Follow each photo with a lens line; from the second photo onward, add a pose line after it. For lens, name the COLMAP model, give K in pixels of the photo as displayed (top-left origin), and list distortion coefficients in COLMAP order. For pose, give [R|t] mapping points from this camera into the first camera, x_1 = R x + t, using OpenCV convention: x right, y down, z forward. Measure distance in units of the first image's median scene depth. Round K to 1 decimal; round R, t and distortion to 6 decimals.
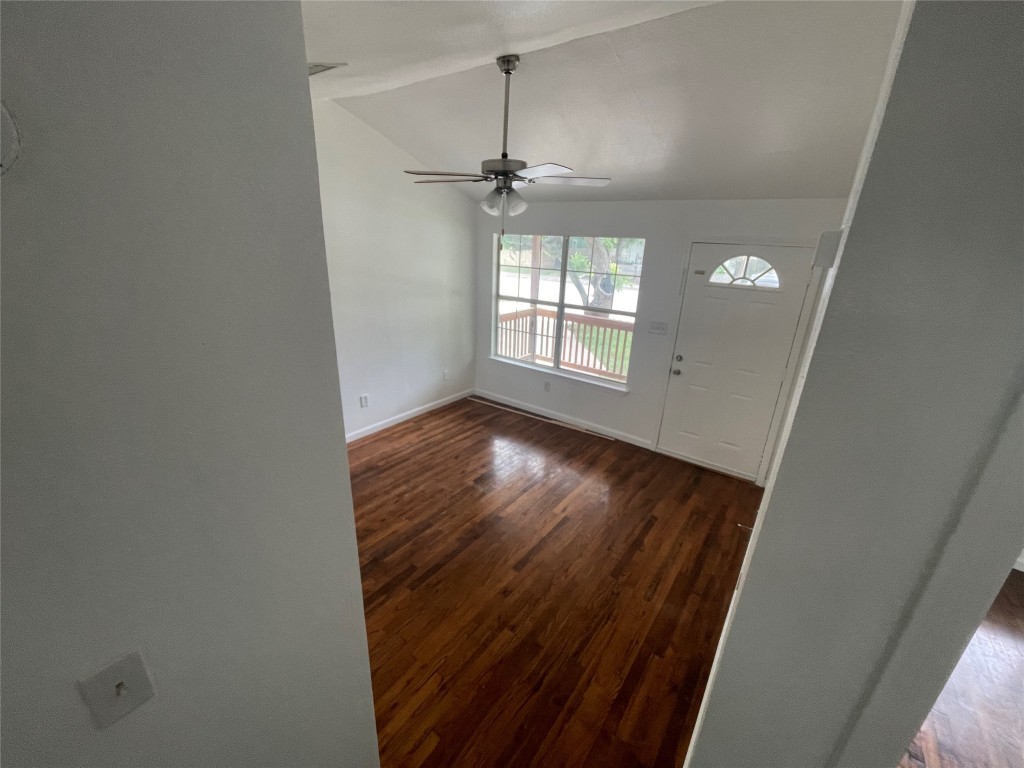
lens RADIAL K [[411.4, 0, 514.0], [0, 411.4, 385.7], [0, 0, 1]] dist [-0.008343, -0.000011]
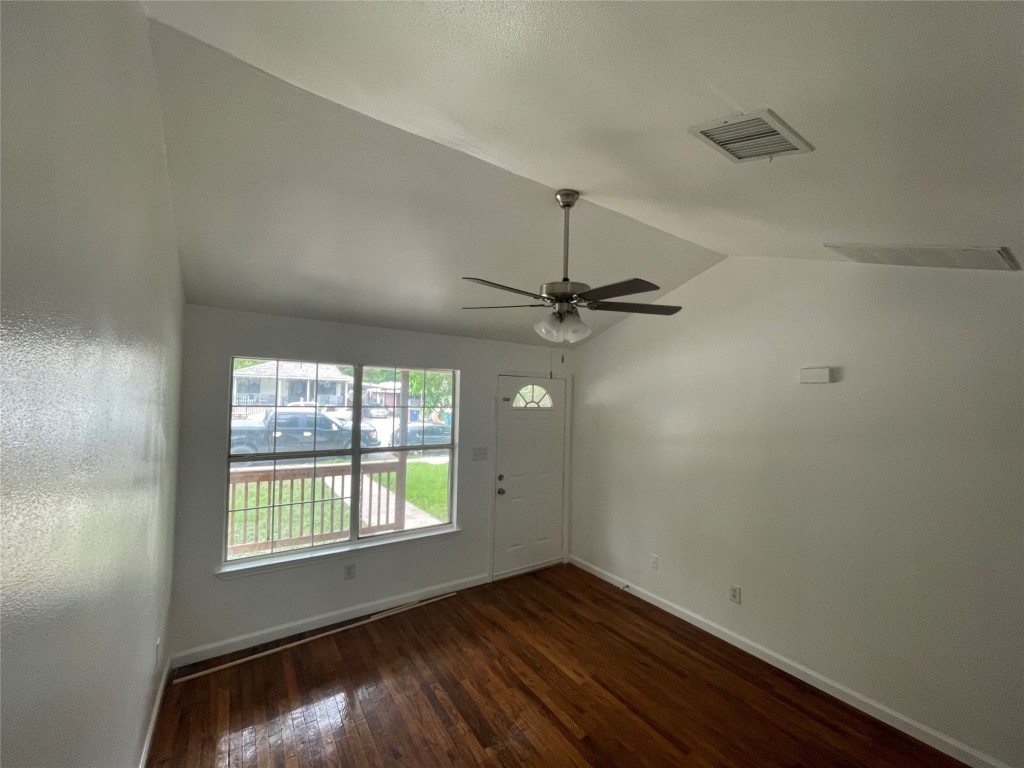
lens RADIAL K [[411.4, 0, 511.5], [0, 411.4, 382.8], [0, 0, 1]] dist [-0.008343, -0.000011]
pose [[0.340040, -0.002234, 0.940408, -0.586516], [0.303937, 0.946590, -0.107651, -0.175513], [-0.889941, 0.322431, 0.322558, 0.548821]]
